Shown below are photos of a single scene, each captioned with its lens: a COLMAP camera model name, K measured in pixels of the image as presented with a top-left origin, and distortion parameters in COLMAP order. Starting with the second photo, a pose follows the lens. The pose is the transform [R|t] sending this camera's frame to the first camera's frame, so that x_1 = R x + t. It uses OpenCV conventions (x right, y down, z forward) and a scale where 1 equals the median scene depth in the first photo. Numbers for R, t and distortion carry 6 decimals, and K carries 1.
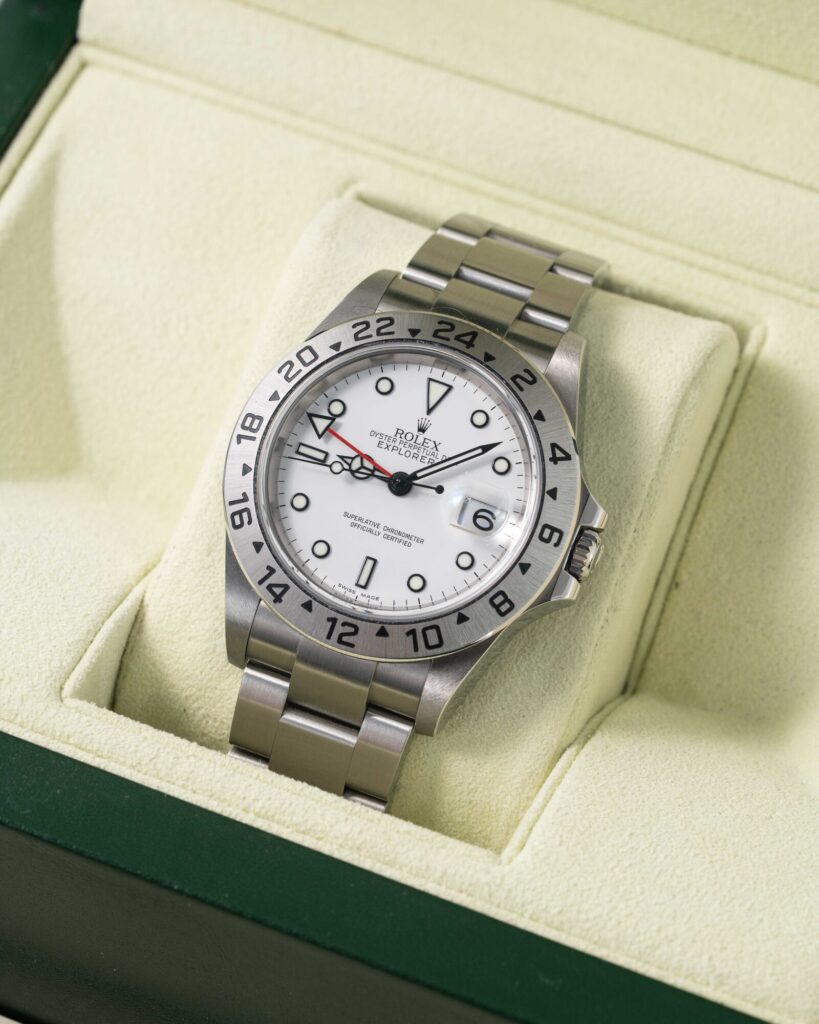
lens RADIAL K [[4660.9, 0, 409.9], [0, 4660.9, 506.4], [0, 0, 1]] dist [0.153191, 0.000000]
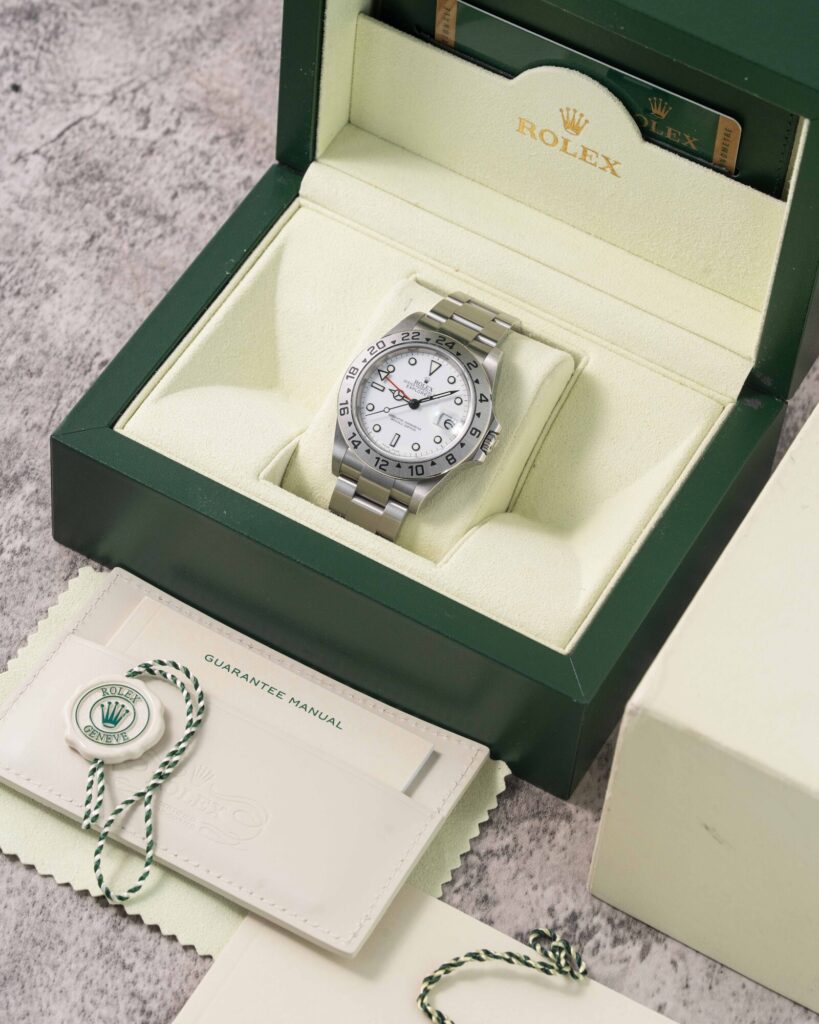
lens RADIAL K [[4660.9, 0, 409.5], [0, 4660.9, 514.3], [0, 0, 1]] dist [0.153191, 0.000000]
pose [[0.992835, 0.112364, -0.040663, 0.095190], [-0.113122, 0.993439, -0.016836, 0.088101], [0.038504, 0.021315, 0.999031, -1.299678]]
